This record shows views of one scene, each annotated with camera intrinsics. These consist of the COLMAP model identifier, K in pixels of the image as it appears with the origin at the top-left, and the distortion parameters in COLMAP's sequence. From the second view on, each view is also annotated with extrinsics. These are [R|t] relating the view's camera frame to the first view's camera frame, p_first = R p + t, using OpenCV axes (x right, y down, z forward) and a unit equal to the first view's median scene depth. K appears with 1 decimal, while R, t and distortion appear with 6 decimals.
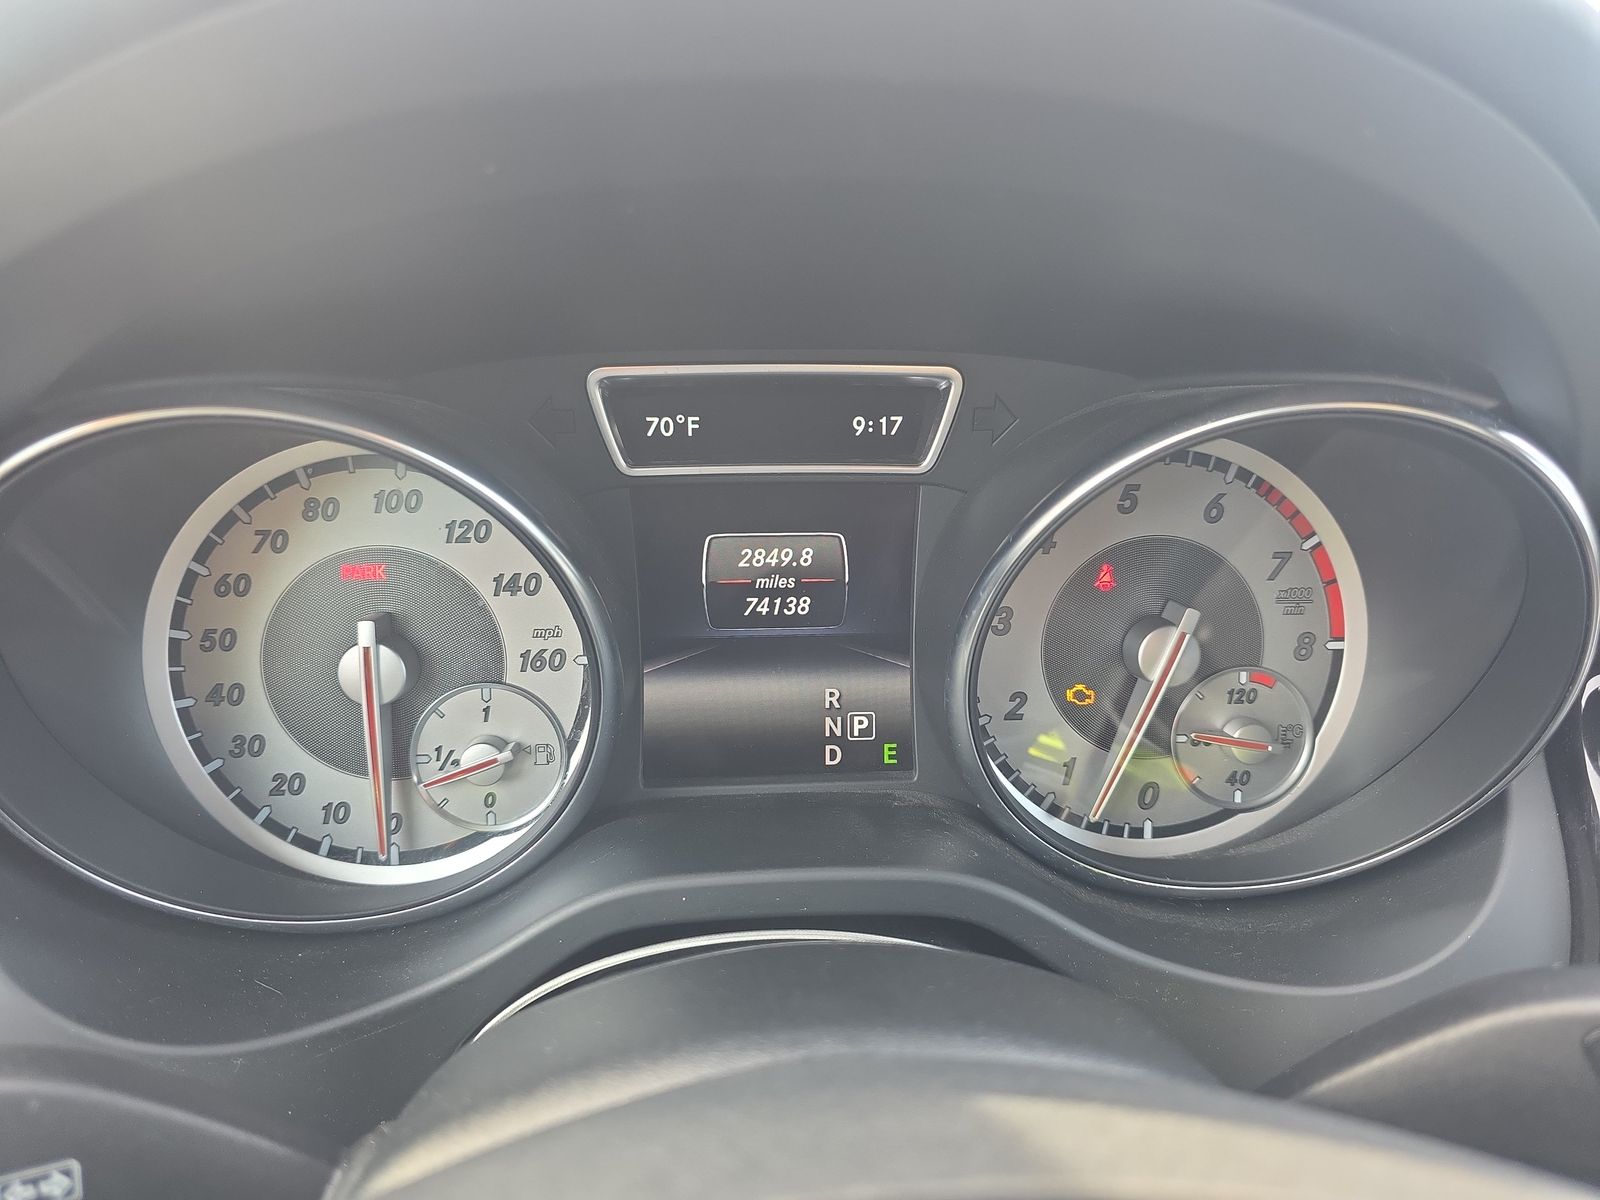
lens RADIAL K [[988.6, 0, 800.0], [0, 988.6, 600.0], [0, 0, 1]] dist [-0.004509, -0.003584]
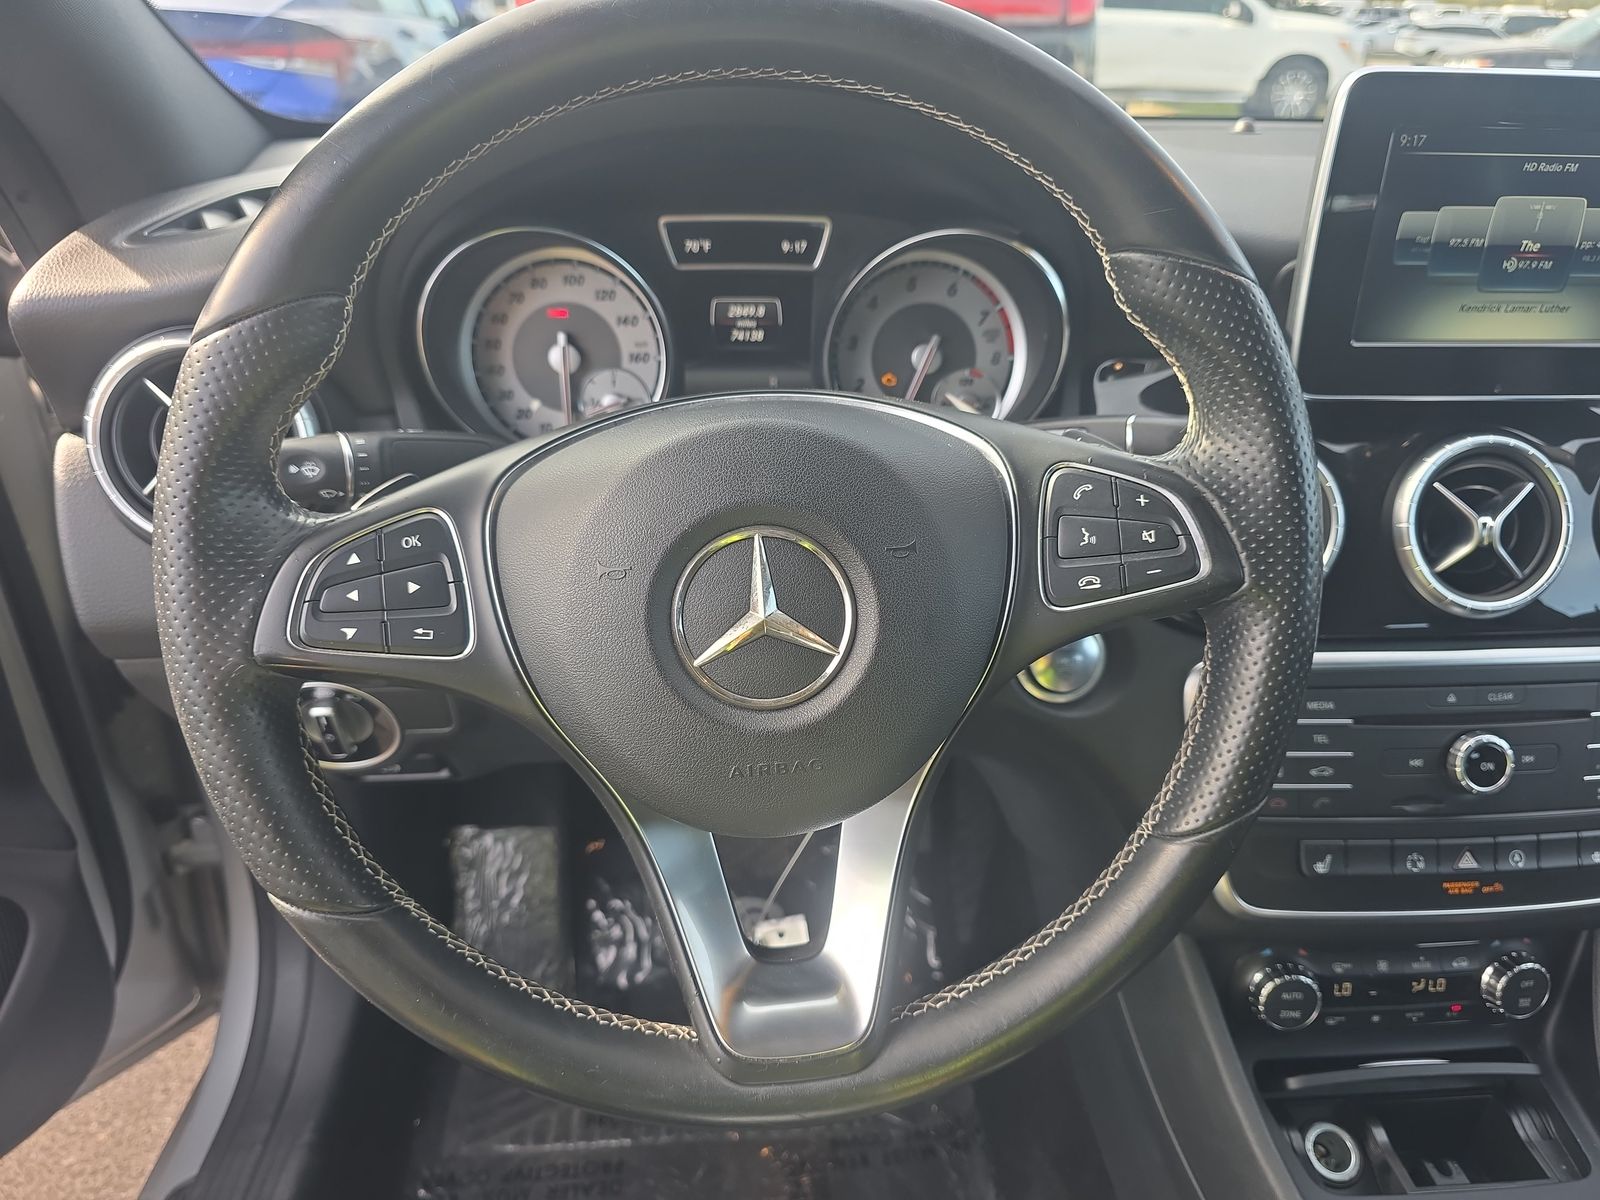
lens RADIAL K [[988.6, 0, 800.0], [0, 988.6, 600.0], [0, 0, 1]] dist [-0.004509, -0.003584]
pose [[0.999808, 0.006105, 0.018624, 0.056296], [-0.008837, 0.988599, 0.150316, 0.259348], [-0.017494, -0.150452, 0.988463, -1.238103]]
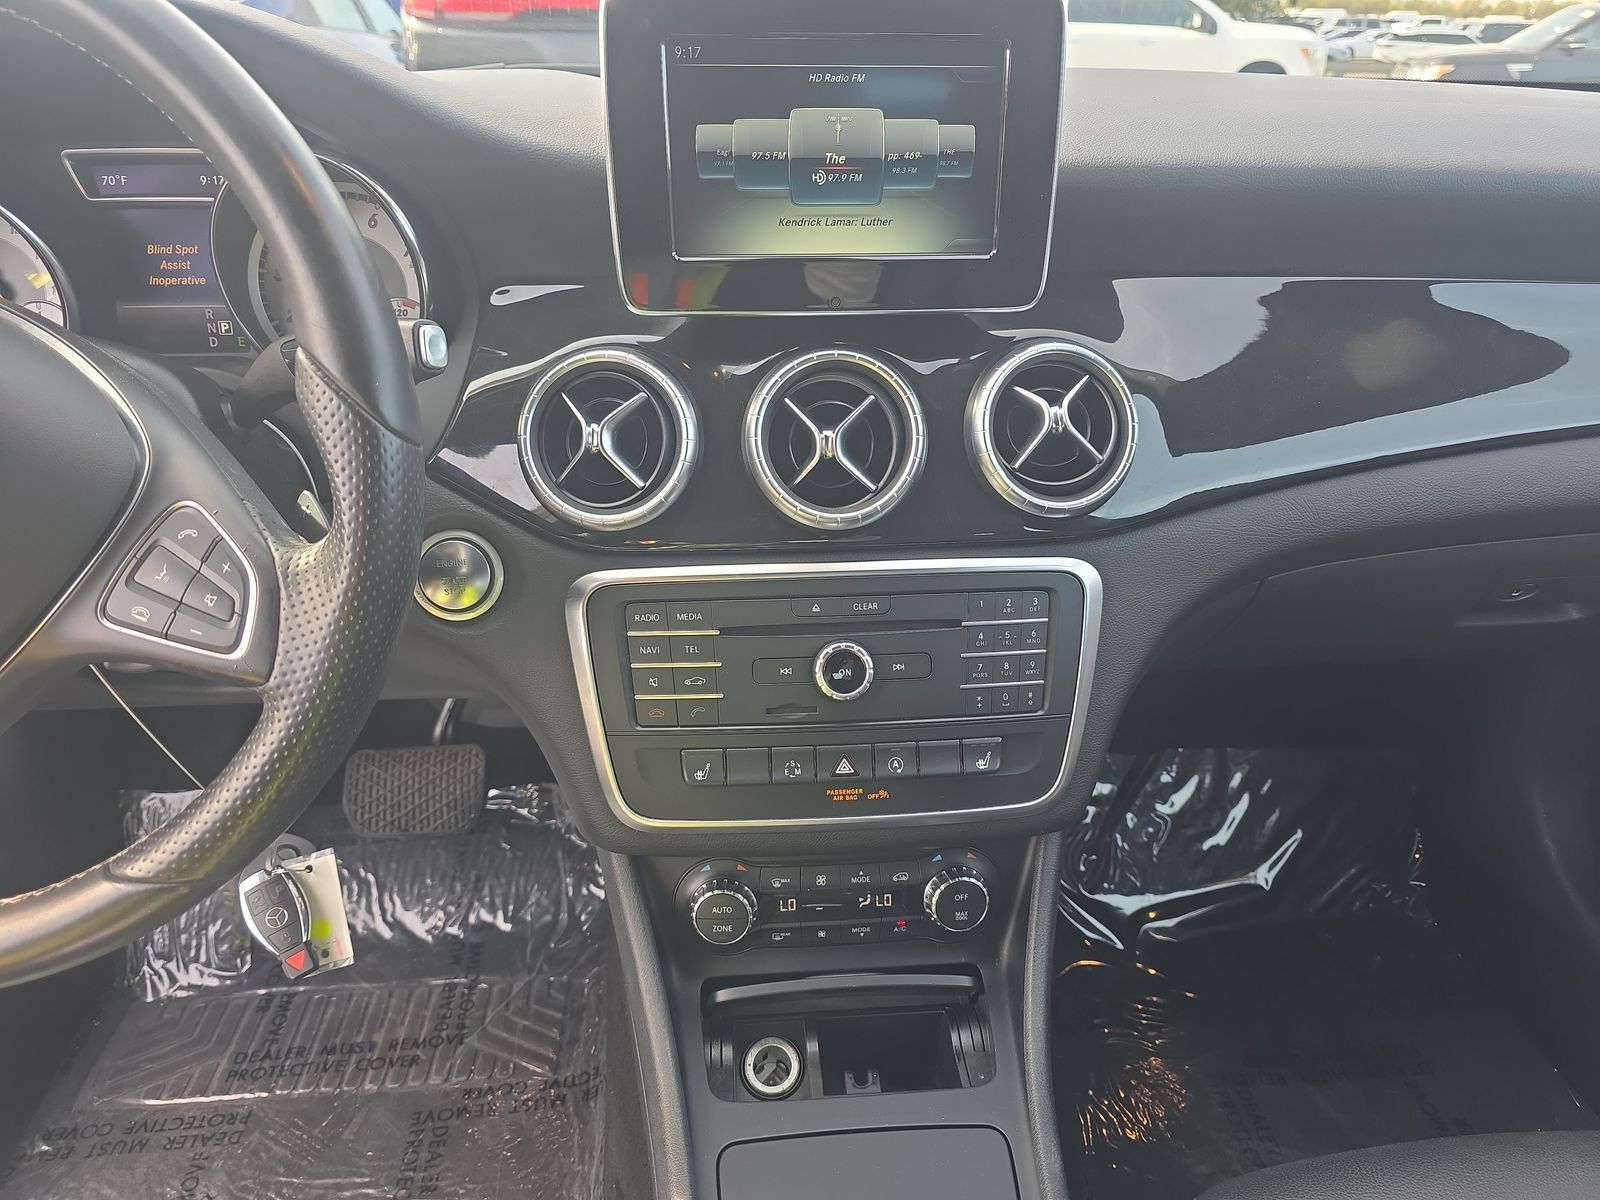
lens RADIAL K [[959.3, 0, 800.0], [0, 959.3, 600.0], [0, 0, 1]] dist [0.042933, -0.031237]
pose [[0.999769, -0.006531, 0.020476, 1.352839], [0.003559, 0.989864, 0.141973, 0.445605], [-0.021196, -0.141867, 0.989659, -1.296699]]
